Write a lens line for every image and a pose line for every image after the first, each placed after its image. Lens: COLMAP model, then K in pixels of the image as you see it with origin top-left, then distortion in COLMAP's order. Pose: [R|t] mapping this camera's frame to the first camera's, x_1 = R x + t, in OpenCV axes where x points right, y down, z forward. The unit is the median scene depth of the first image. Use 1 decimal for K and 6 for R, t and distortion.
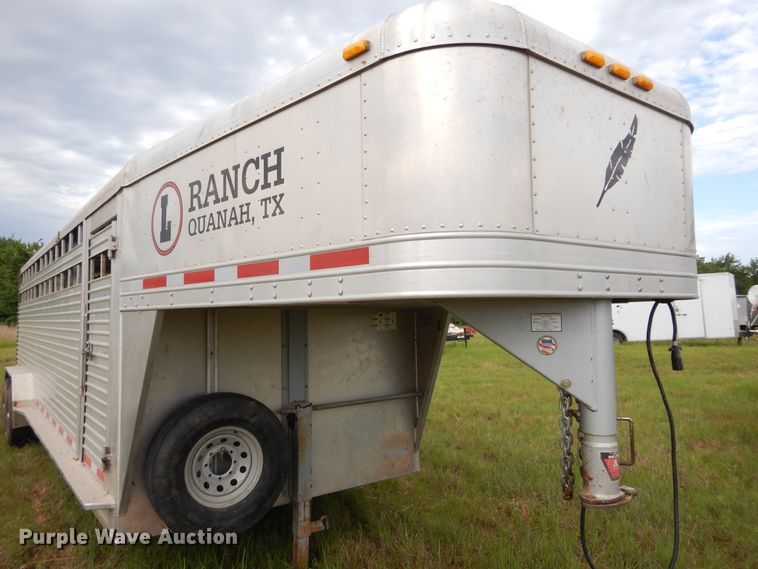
lens RADIAL K [[544.0, 0, 379.0], [0, 544.0, 284.5], [0, 0, 1]] dist [0.003907, 0.000392]
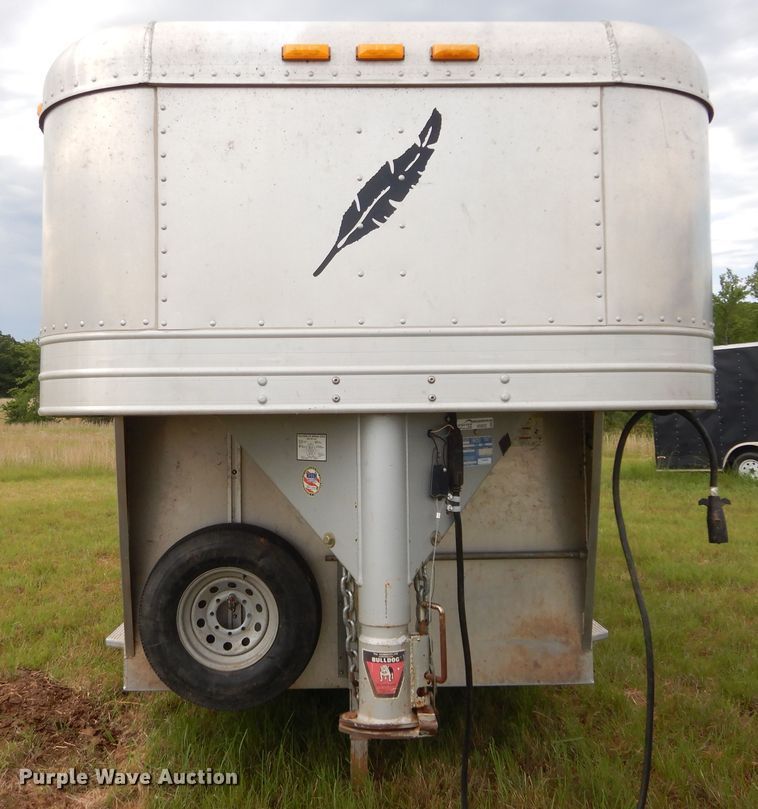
lens RADIAL K [[895.0, 0, 351.8], [0, 895.0, 375.2], [0, 0, 1]] dist [0.013033, -0.002020]
pose [[0.810226, -0.019586, -0.585790, 0.708022], [0.030802, 0.999483, 0.009184, -0.020098], [0.585307, -0.025484, 0.810411, 0.093331]]
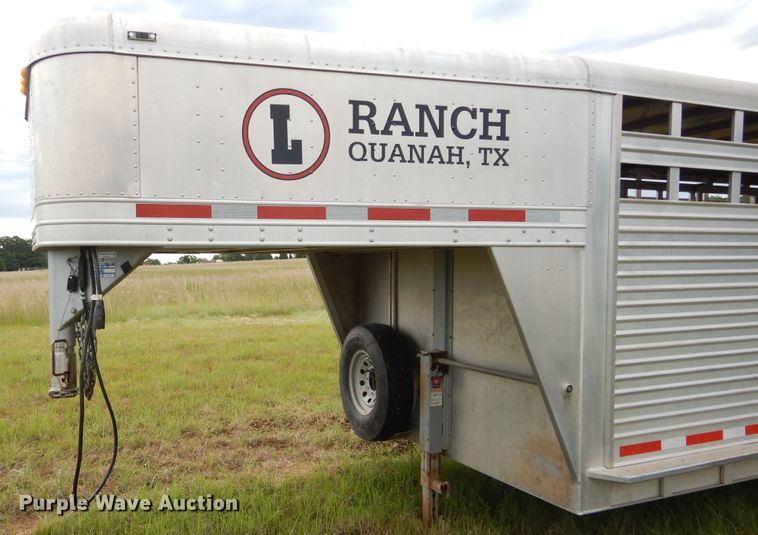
lens RADIAL K [[664.1, 0, 306.2], [0, 664.1, 304.4], [0, 0, 1]] dist [0.034117, -0.011996]
pose [[-0.230454, 0.076694, -0.970056, 1.352284], [0.063214, 0.995963, 0.063724, 0.068517], [0.971028, -0.046636, -0.234372, 1.425784]]
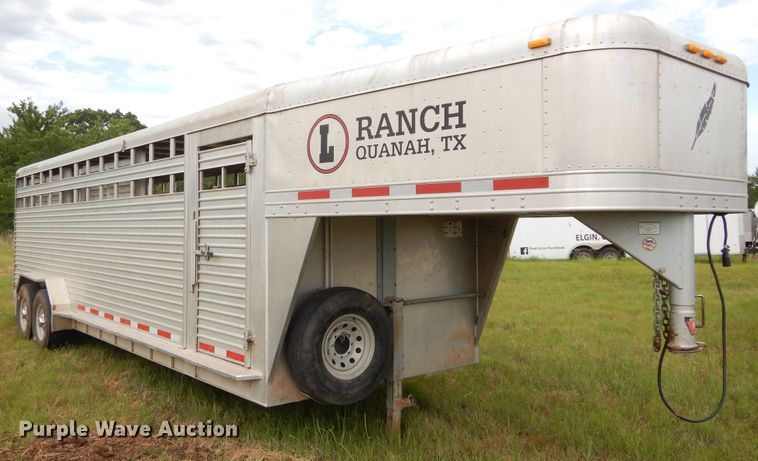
lens RADIAL K [[638.0, 0, 346.9], [0, 638.0, 224.4], [0, 0, 1]] dist [0.000245, -0.000554]
pose [[0.999463, 0.010427, 0.031050, -0.385927], [-0.012043, 0.998558, 0.052307, -0.013450], [-0.030460, -0.052653, 0.998148, -0.467510]]
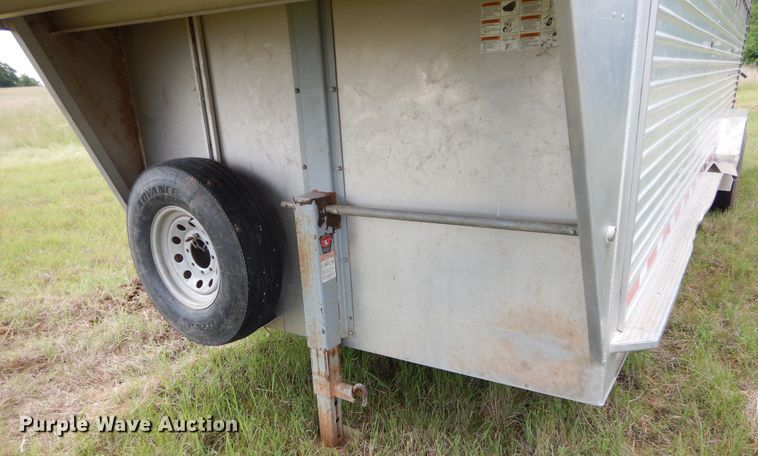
lens RADIAL K [[567.2, 0, 395.6], [0, 567.2, 296.4], [0, 0, 1]] dist [0.018656, 0.003033]
pose [[0.371336, 0.327826, -0.868700, 0.596353], [0.086154, 0.919395, 0.383785, 0.125540], [0.924493, -0.217355, 0.313161, 1.169991]]
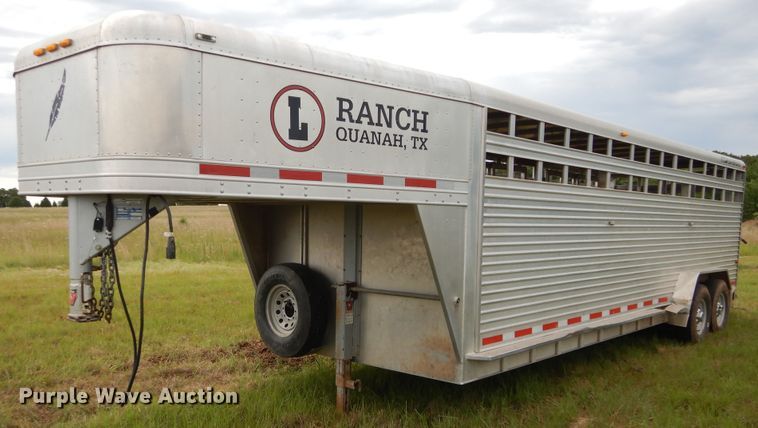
lens RADIAL K [[668.4, 0, 376.0], [0, 668.4, 272.8], [0, 0, 1]] dist [0.027382, 0.002125]
pose [[0.195238, 0.097941, -0.975853, 1.789270], [0.033798, 0.993738, 0.106498, 0.051706], [0.980173, -0.053775, 0.190706, 1.050726]]
